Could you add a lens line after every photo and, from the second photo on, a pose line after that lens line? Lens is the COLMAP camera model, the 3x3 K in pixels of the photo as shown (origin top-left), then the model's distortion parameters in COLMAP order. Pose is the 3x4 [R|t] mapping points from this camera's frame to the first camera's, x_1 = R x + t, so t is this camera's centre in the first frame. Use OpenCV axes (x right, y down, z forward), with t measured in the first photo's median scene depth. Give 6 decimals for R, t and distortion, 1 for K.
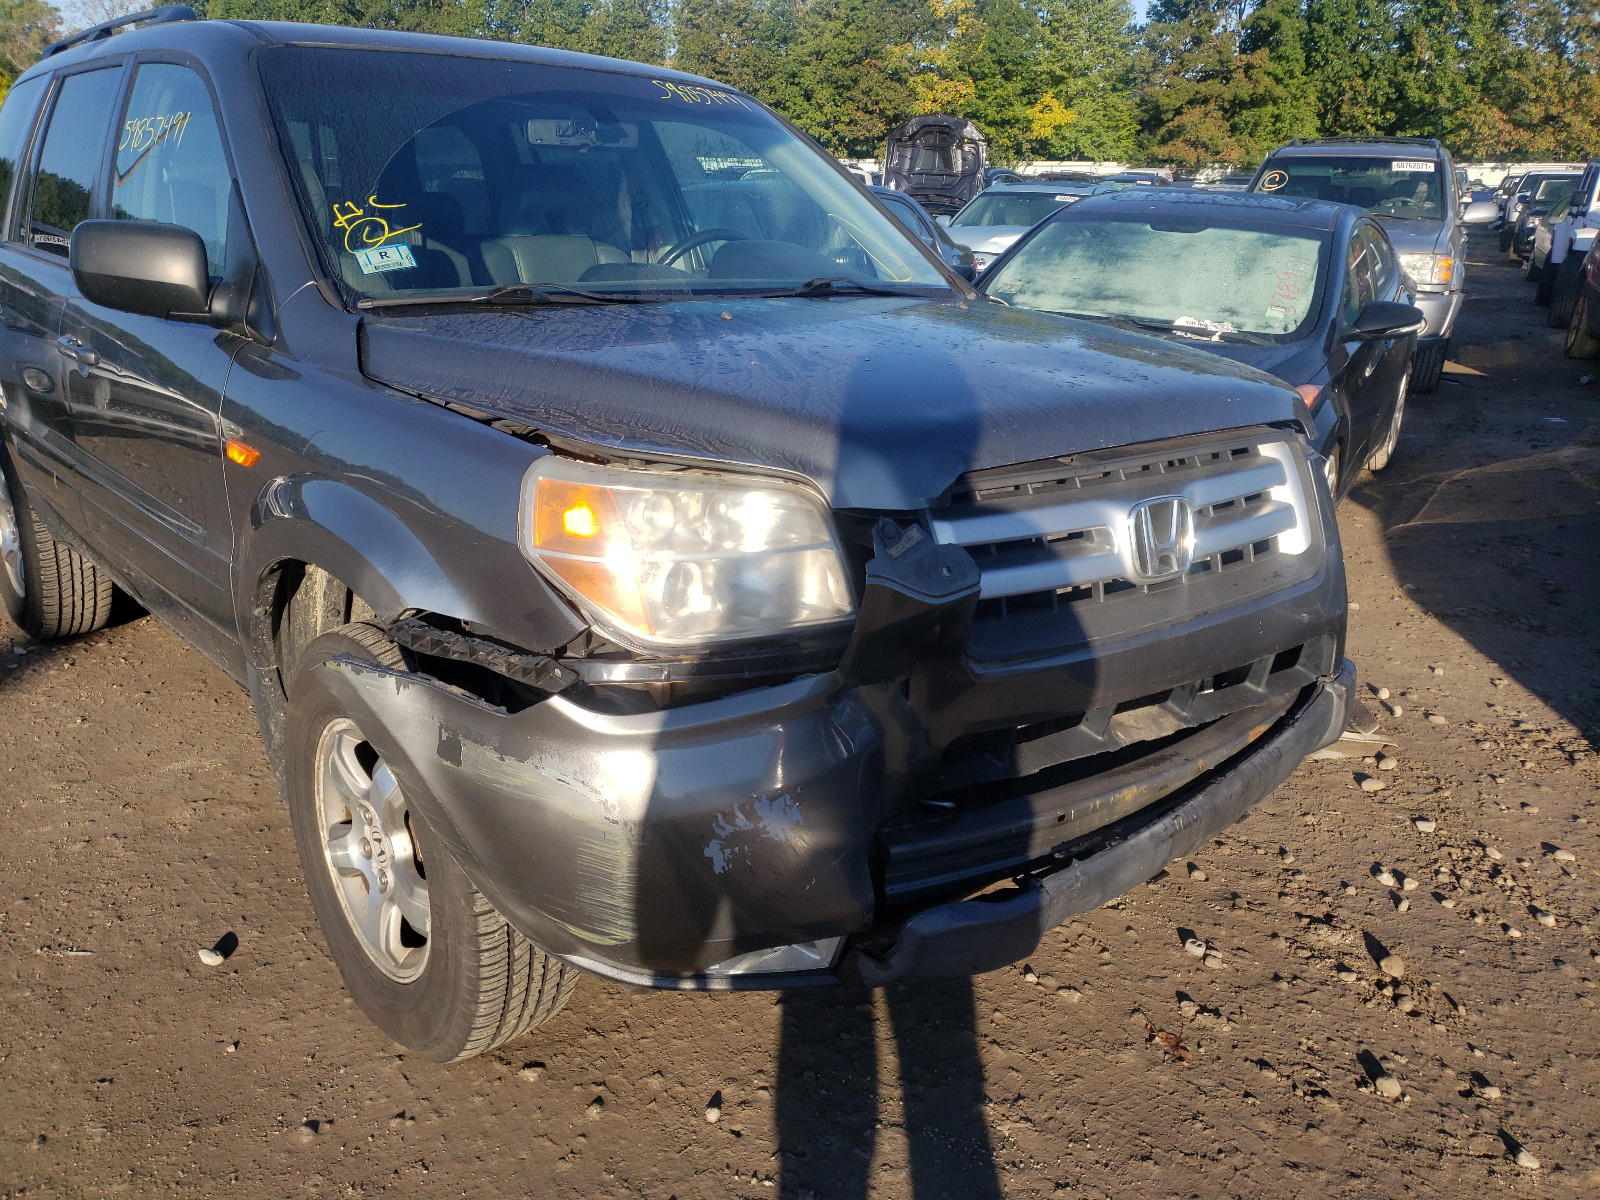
lens RADIAL K [[1155.2, 0, 799.6], [0, 1155.2, 668.9], [0, 0, 1]] dist [-0.002171, 0.021678]
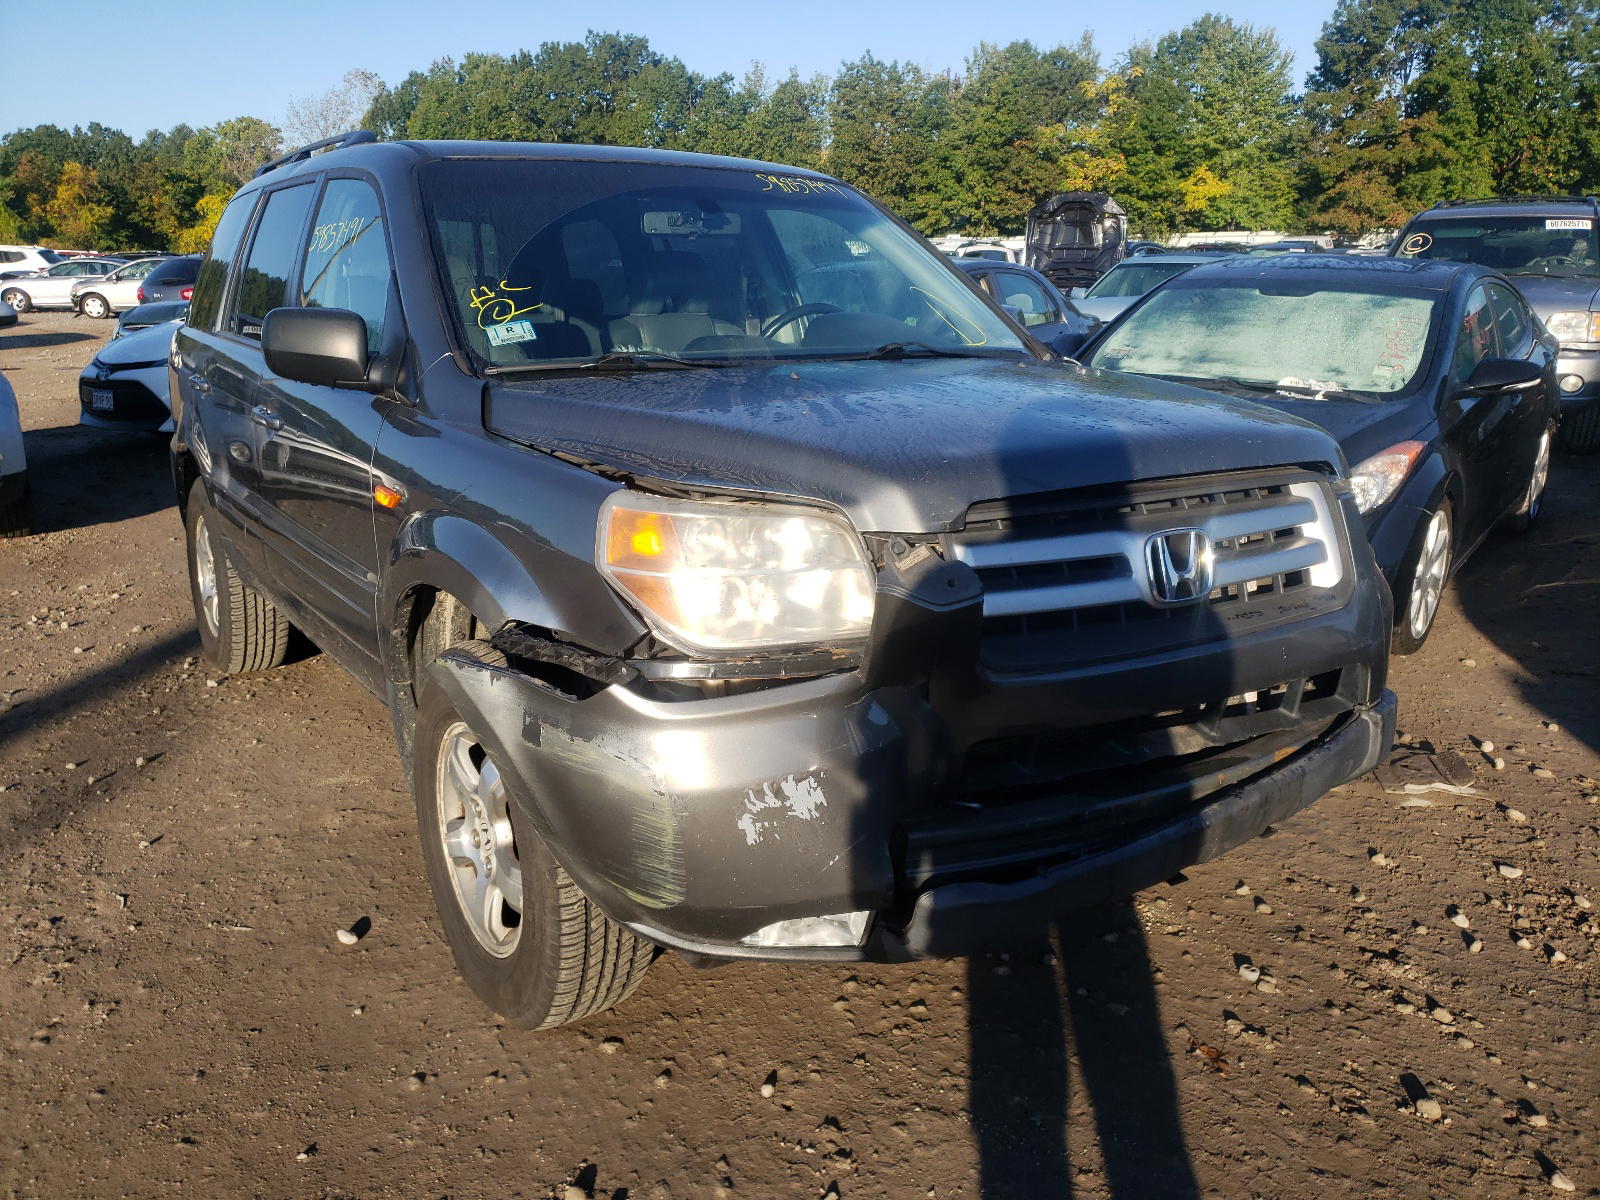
lens RADIAL K [[1155.2, 0, 799.6], [0, 1155.2, 668.9], [0, 0, 1]] dist [-0.002171, 0.021678]
pose [[0.991936, 0.014050, -0.125963, 0.078220], [-0.021692, 0.997992, -0.059504, 0.045244], [0.124874, 0.061756, 0.990249, -0.095630]]
